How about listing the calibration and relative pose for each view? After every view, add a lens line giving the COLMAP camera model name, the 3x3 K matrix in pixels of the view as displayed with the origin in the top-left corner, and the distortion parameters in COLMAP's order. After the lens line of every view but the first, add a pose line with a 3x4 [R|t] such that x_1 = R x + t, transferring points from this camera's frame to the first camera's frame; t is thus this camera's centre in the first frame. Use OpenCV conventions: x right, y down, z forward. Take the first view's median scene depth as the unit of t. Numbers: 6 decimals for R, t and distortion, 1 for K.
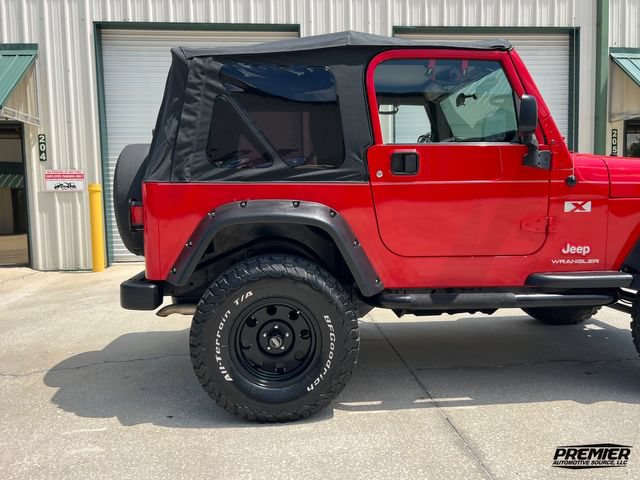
lens RADIAL K [[500.0, 0, 319.5], [0, 500.0, 241.1], [0, 0, 1]] dist [0.039216, -0.042228]
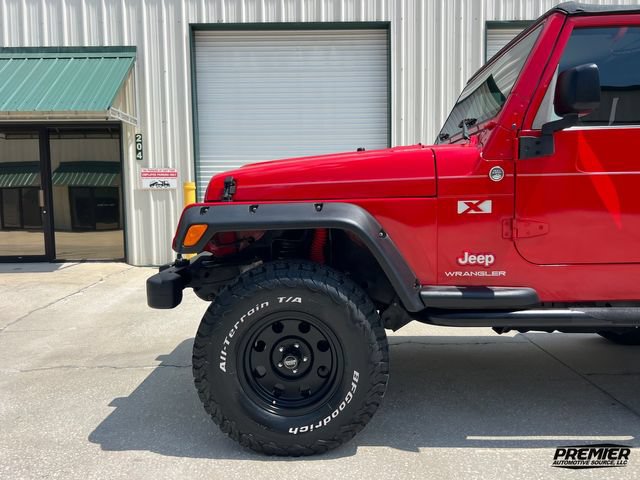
lens RADIAL K [[500.0, 0, 319.5], [0, 500.0, 241.1], [0, 0, 1]] dist [0.039216, -0.042228]
pose [[0.996986, 0.012095, -0.076628, -0.098956], [-0.012119, 0.999927, 0.000152, 0.003175], [0.076625, 0.000777, 0.997060, 0.000613]]
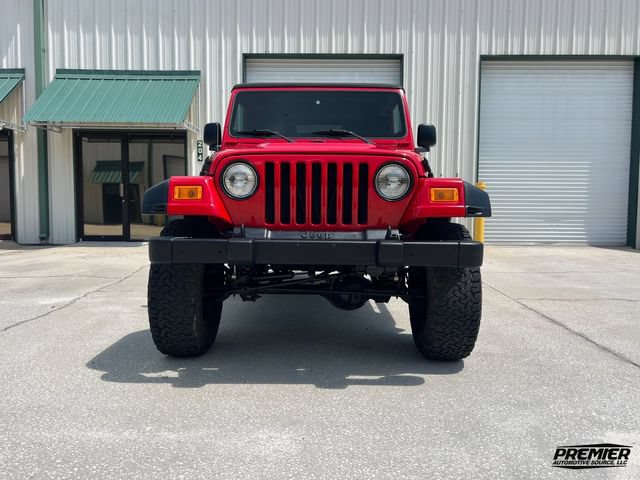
lens RADIAL K [[500.0, 0, 319.5], [0, 500.0, 241.1], [0, 0, 1]] dist [0.039216, -0.042228]
pose [[0.994535, 0.034176, -0.098654, -0.108643], [-0.035060, 0.999359, -0.007240, 0.045043], [0.098343, 0.010659, 0.995095, -0.249404]]
